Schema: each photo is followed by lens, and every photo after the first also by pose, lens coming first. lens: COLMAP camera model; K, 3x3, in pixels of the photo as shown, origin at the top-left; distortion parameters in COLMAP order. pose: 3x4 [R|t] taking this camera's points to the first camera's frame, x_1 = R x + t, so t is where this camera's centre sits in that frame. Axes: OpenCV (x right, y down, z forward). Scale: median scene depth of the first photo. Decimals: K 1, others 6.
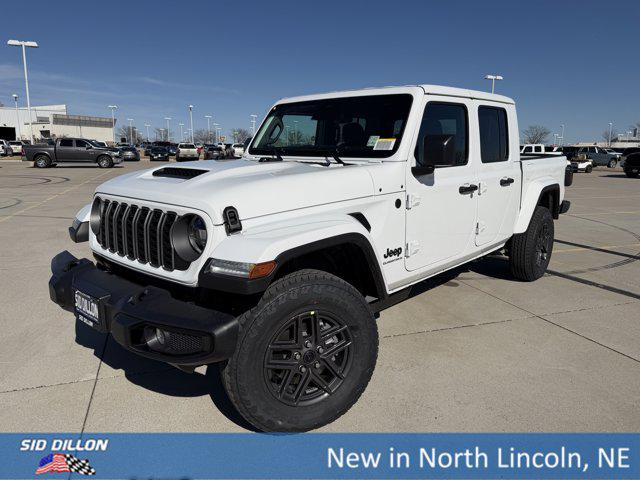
lens RADIAL K [[486.4, 0, 323.2], [0, 486.4, 227.6], [0, 0, 1]] dist [-0.036183, -0.025774]
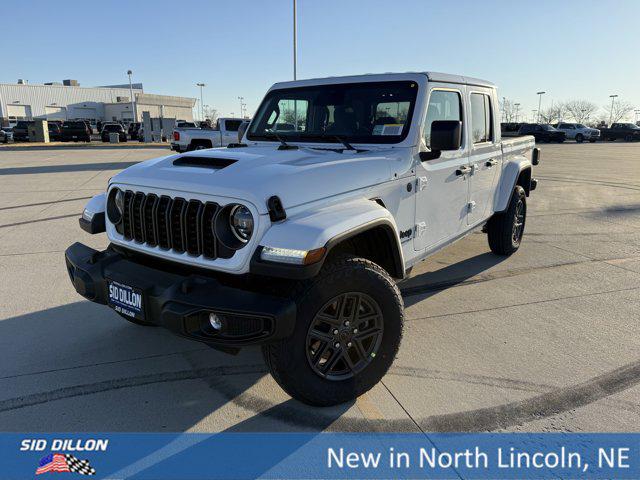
lens RADIAL K [[486.4, 0, 313.8], [0, 486.4, 240.9], [0, 0, 1]] dist [-0.036183, -0.025774]
pose [[0.995558, -0.030744, 0.088995, -0.153196], [0.024243, 0.997021, 0.073223, -0.016918], [-0.090981, -0.070740, 0.993337, -0.035827]]
